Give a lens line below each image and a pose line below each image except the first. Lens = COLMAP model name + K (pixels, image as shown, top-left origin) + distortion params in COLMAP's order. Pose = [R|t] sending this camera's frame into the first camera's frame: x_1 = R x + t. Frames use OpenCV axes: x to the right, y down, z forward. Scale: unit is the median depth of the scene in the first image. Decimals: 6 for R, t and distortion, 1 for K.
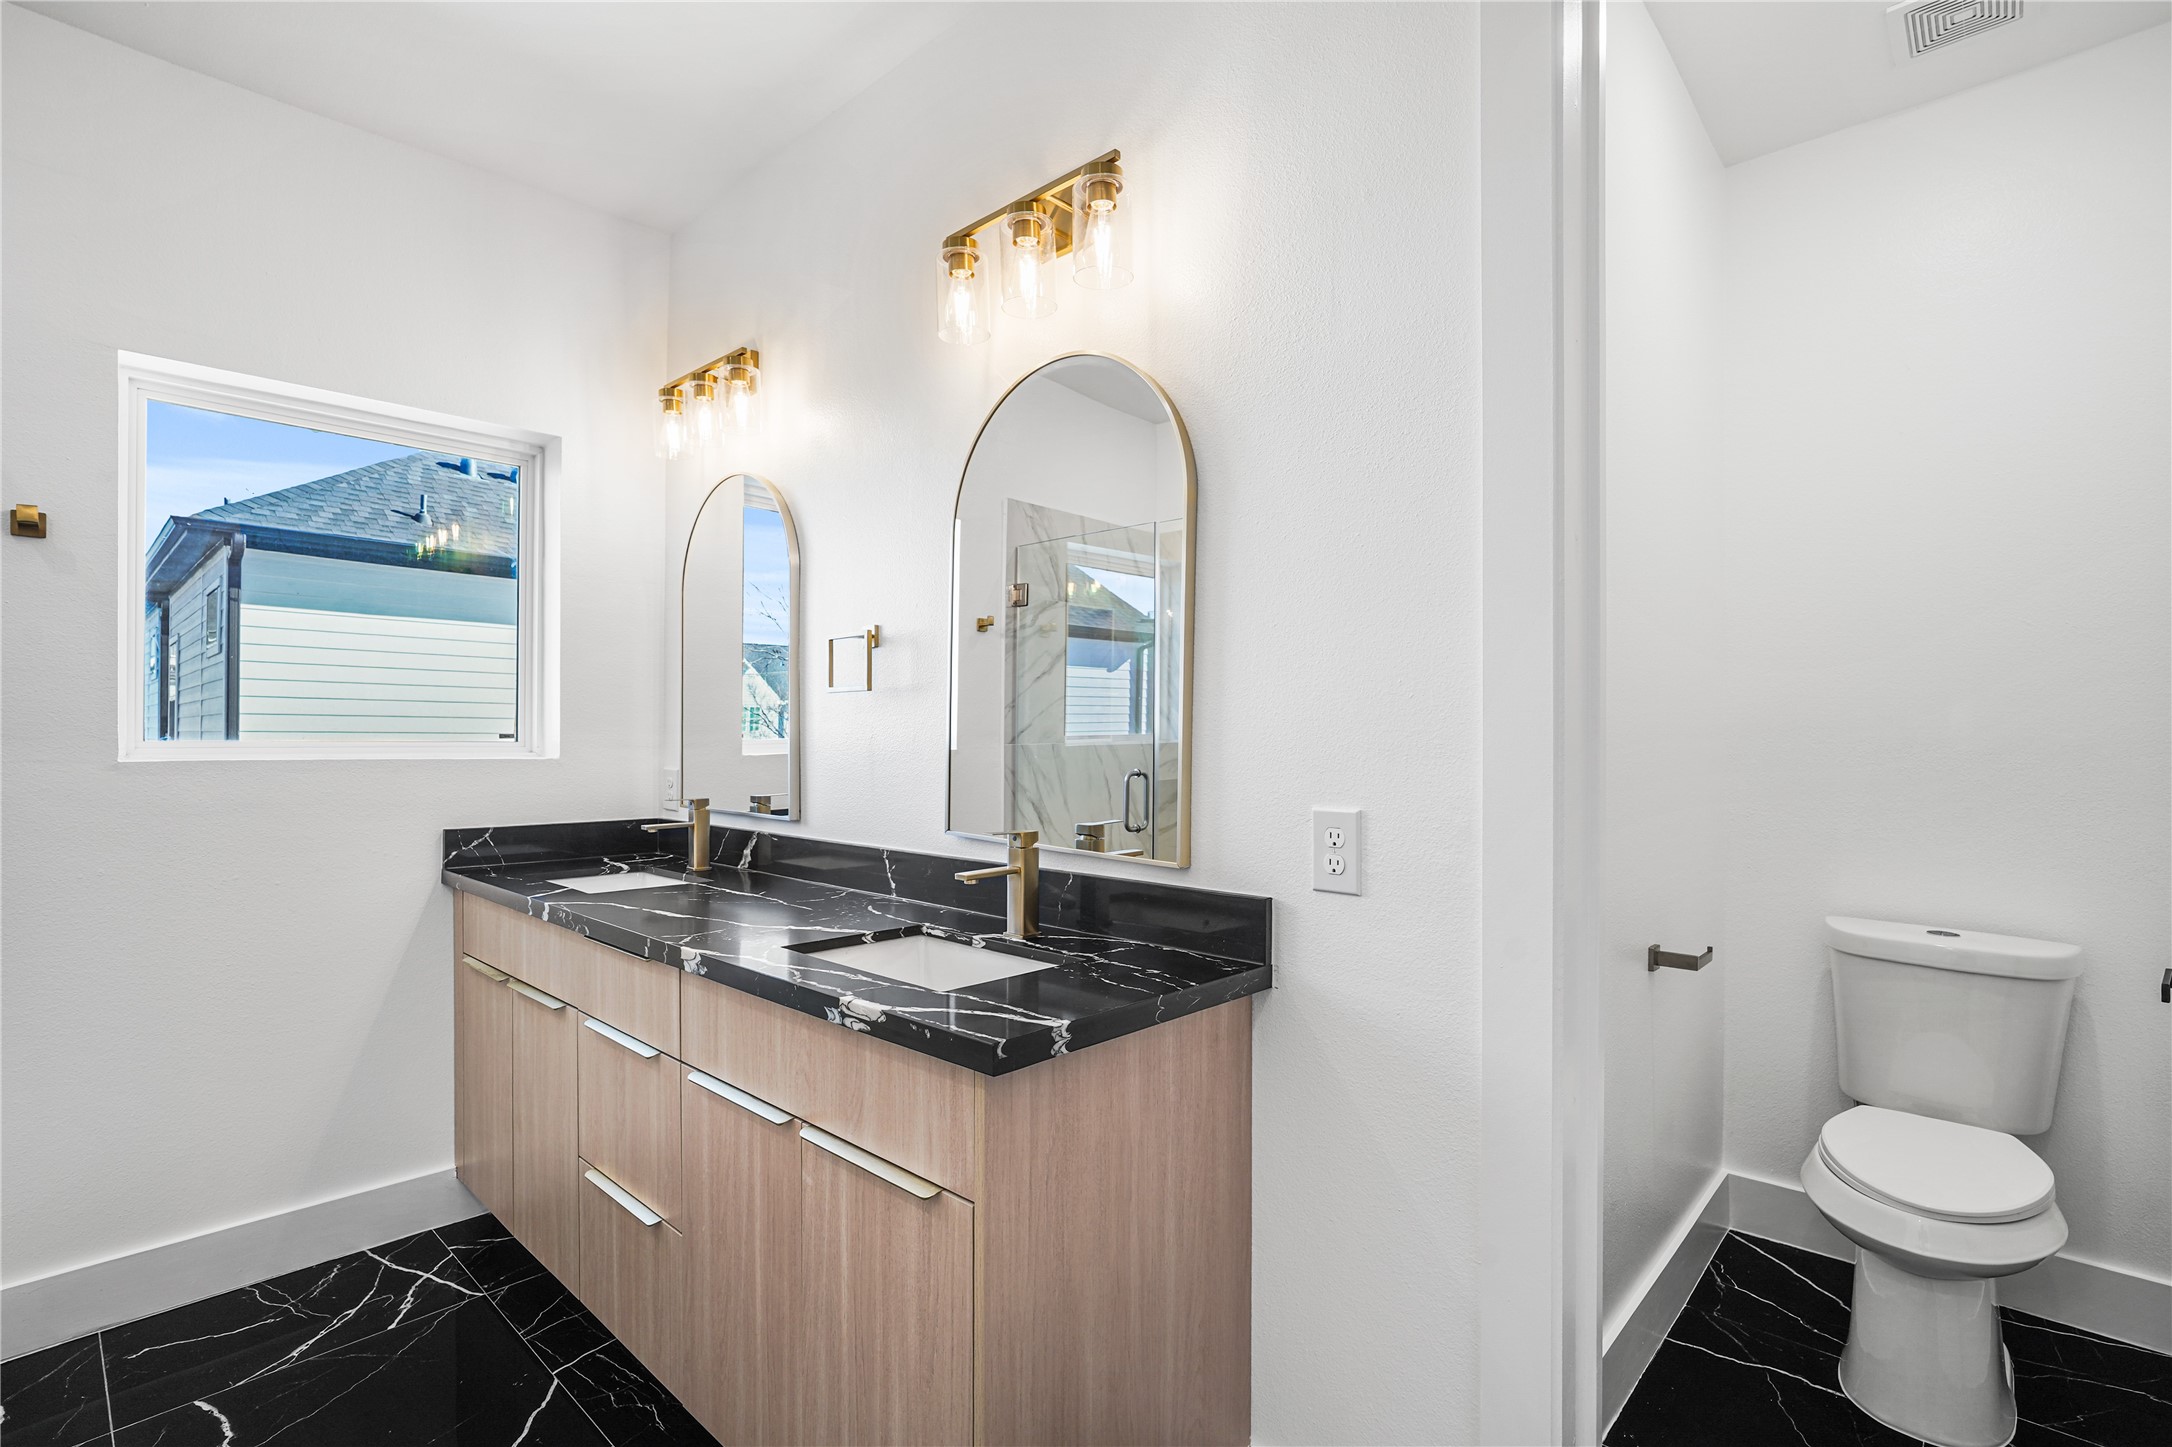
lens RADIAL K [[982.9, 0, 1087.3], [0, 982.9, 745.8], [0, 0, 1]] dist [-0.016401, 0.005374]
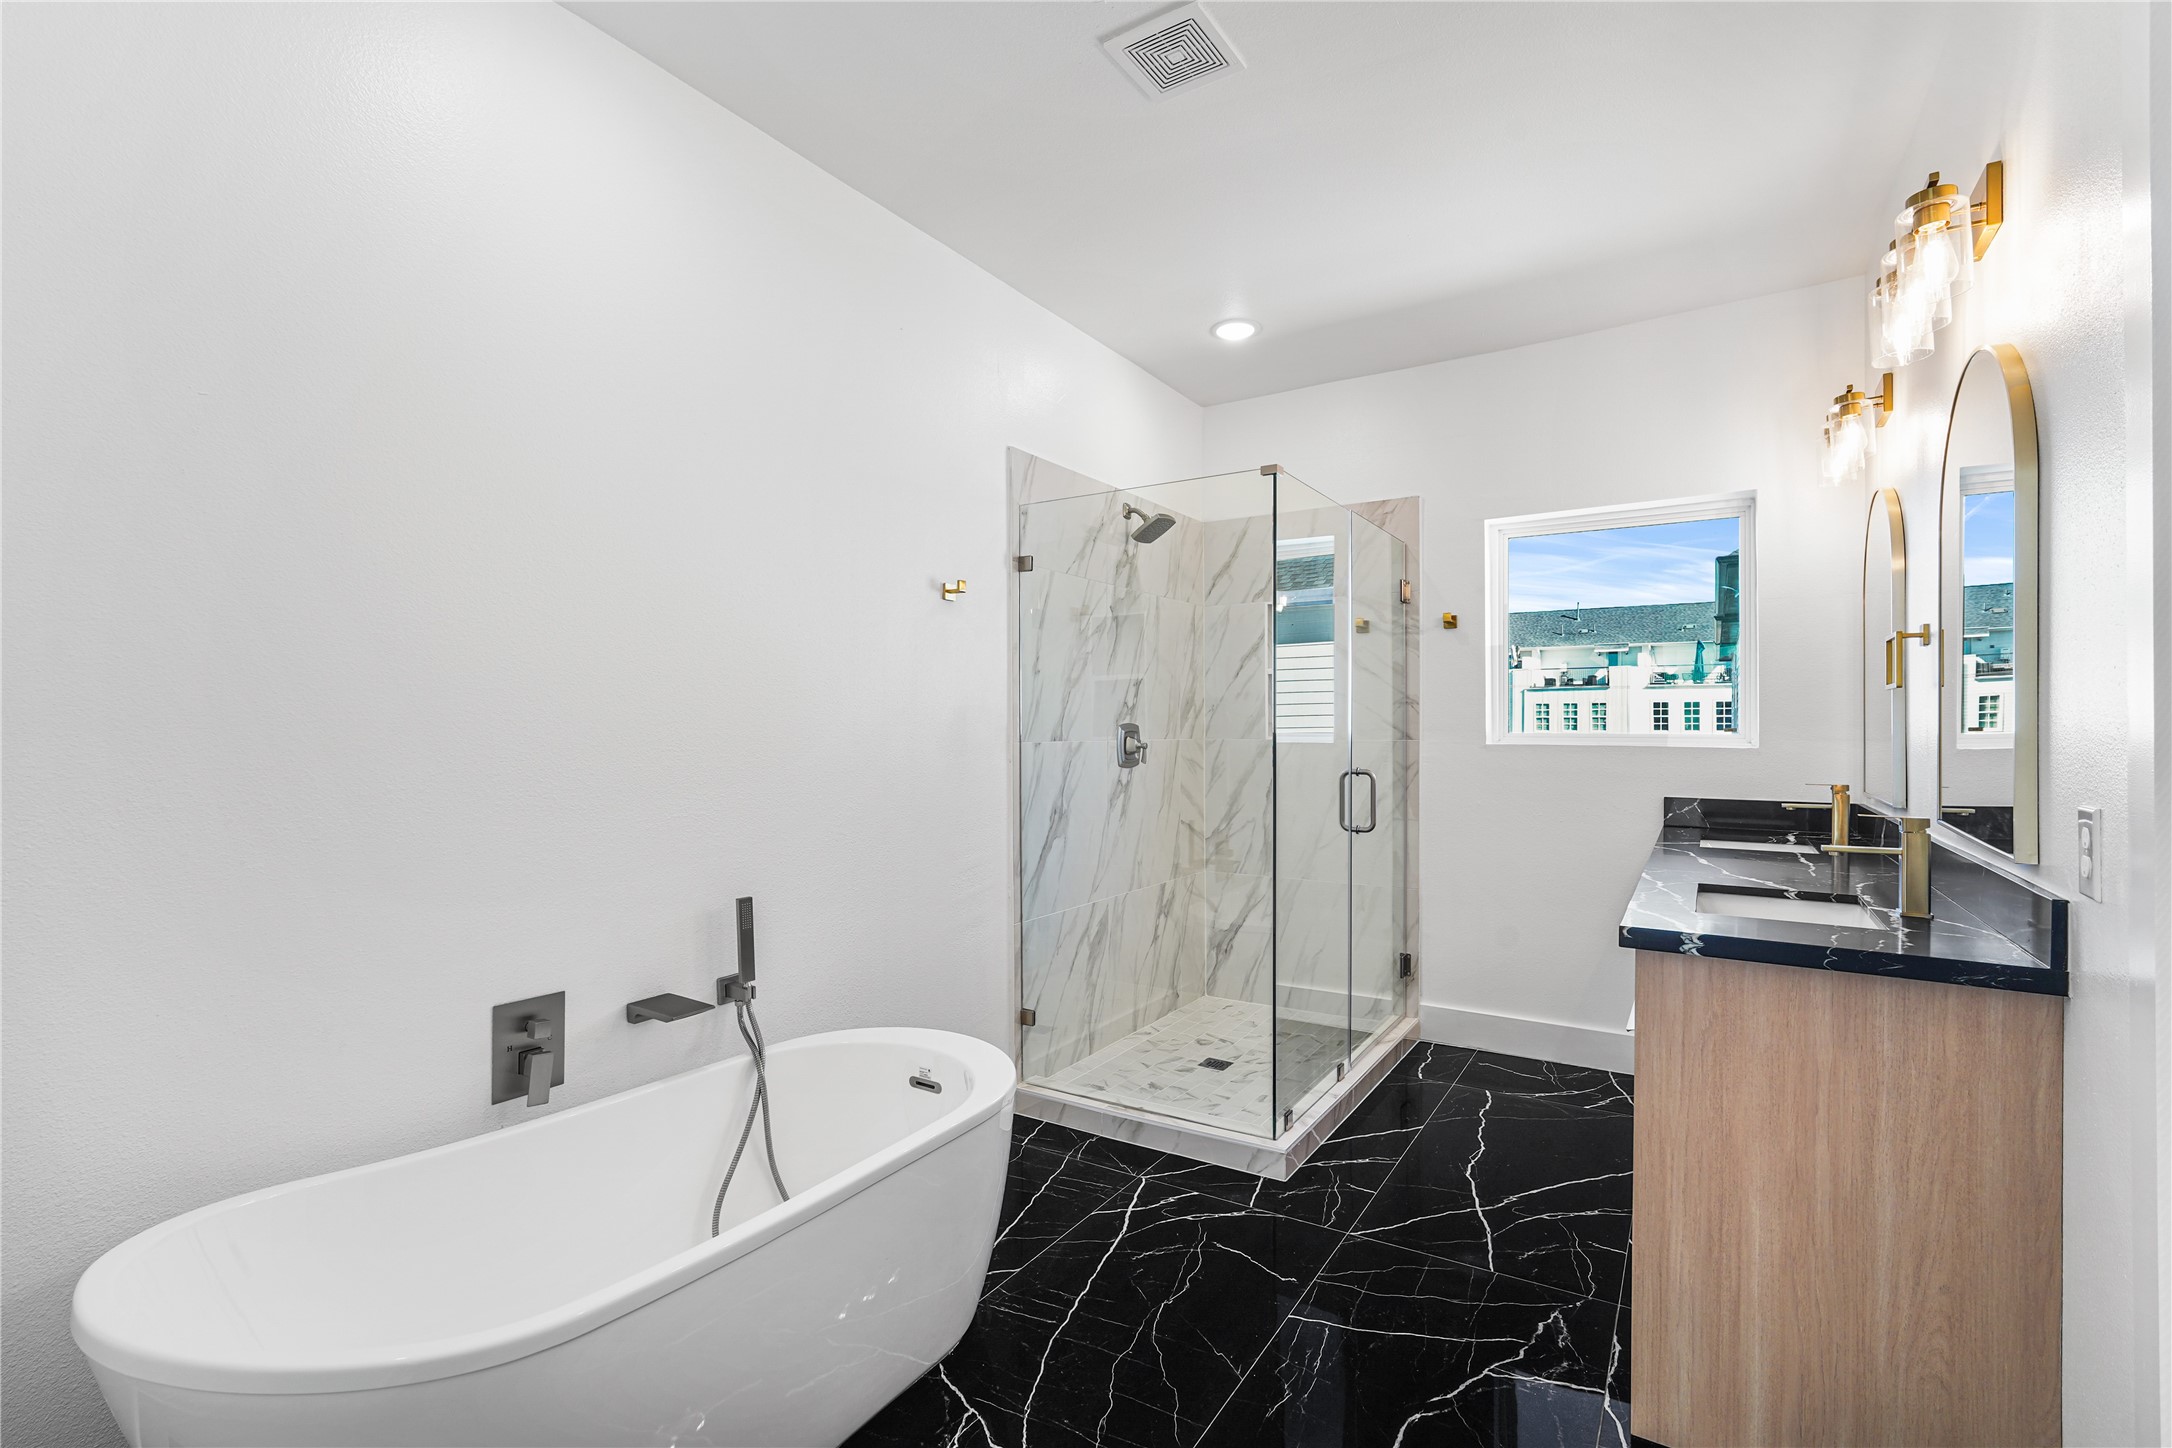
lens RADIAL K [[982.9, 0, 1087.7], [0, 982.9, 725.8], [0, 0, 1]] dist [-0.016401, 0.005374]
pose [[0.167728, -0.006353, -0.985813, 0.700352], [-0.005916, 0.999955, -0.007451, -0.000474], [0.985816, 0.007081, 0.167683, -0.059366]]
